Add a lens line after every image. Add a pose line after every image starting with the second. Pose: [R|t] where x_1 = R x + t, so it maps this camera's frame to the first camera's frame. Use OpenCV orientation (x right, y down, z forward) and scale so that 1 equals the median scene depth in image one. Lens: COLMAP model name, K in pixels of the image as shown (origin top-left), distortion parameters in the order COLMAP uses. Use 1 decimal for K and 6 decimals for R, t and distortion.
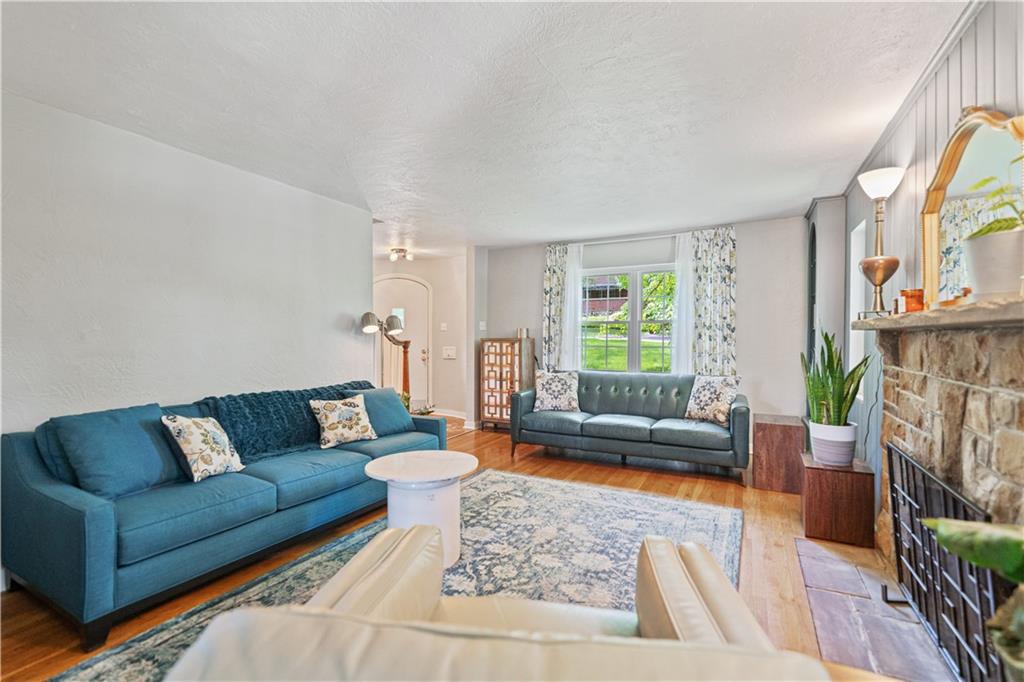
lens RADIAL K [[447.4, 0, 520.8], [0, 447.4, 339.9], [0, 0, 1]] dist [0.003282, 0.000163]
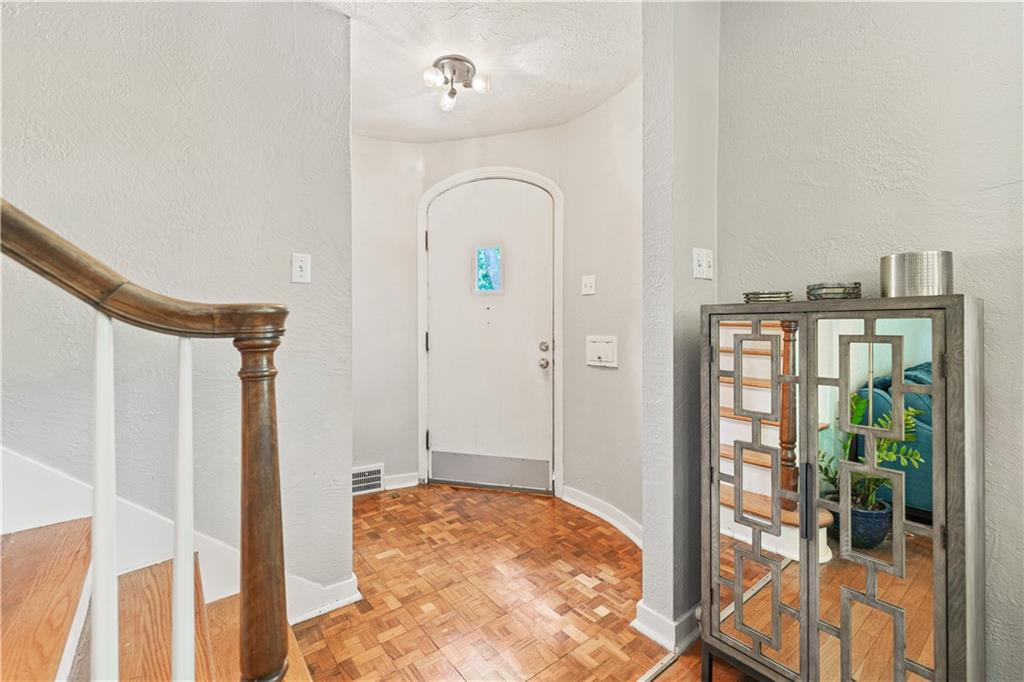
lens RADIAL K [[447.4, 0, 525.7], [0, 447.4, 323.7], [0, 0, 1]] dist [0.003282, 0.000163]
pose [[0.920723, -0.002552, -0.390209, -0.157598], [0.002007, 0.999996, -0.001805, 0.013083], [0.390212, 0.000879, 0.920724, 1.407769]]
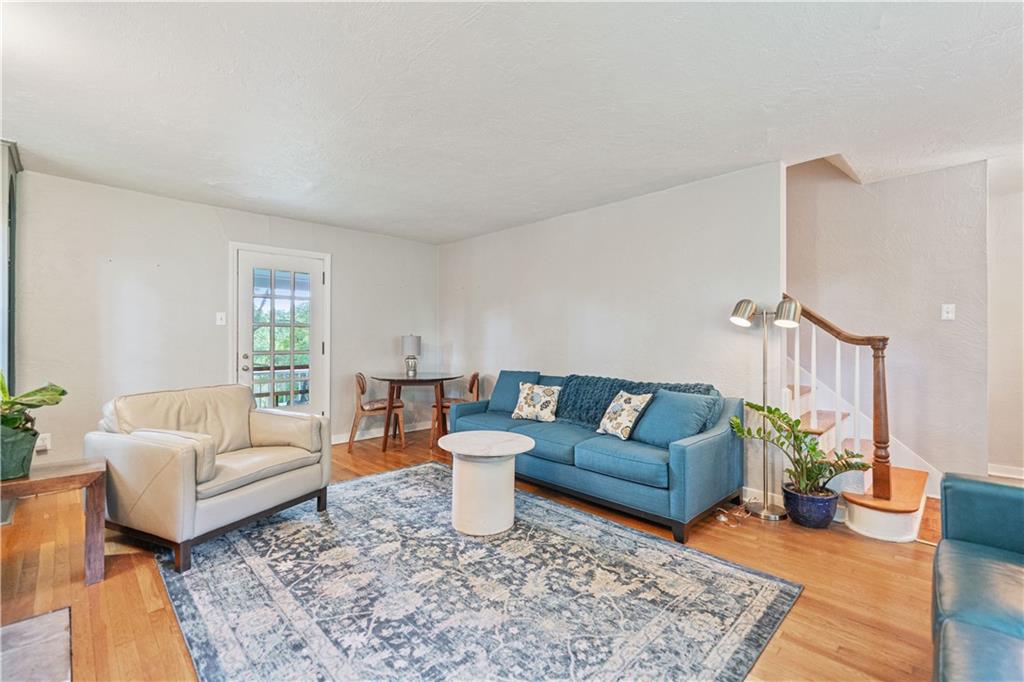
lens RADIAL K [[447.4, 0, 516.9], [0, 447.4, 339.1], [0, 0, 1]] dist [0.003282, 0.000163]
pose [[-0.307591, -0.004082, -0.951510, 0.695934], [-0.005302, 0.999983, -0.002576, 0.013595], [0.951504, 0.004252, -0.307607, 1.168291]]
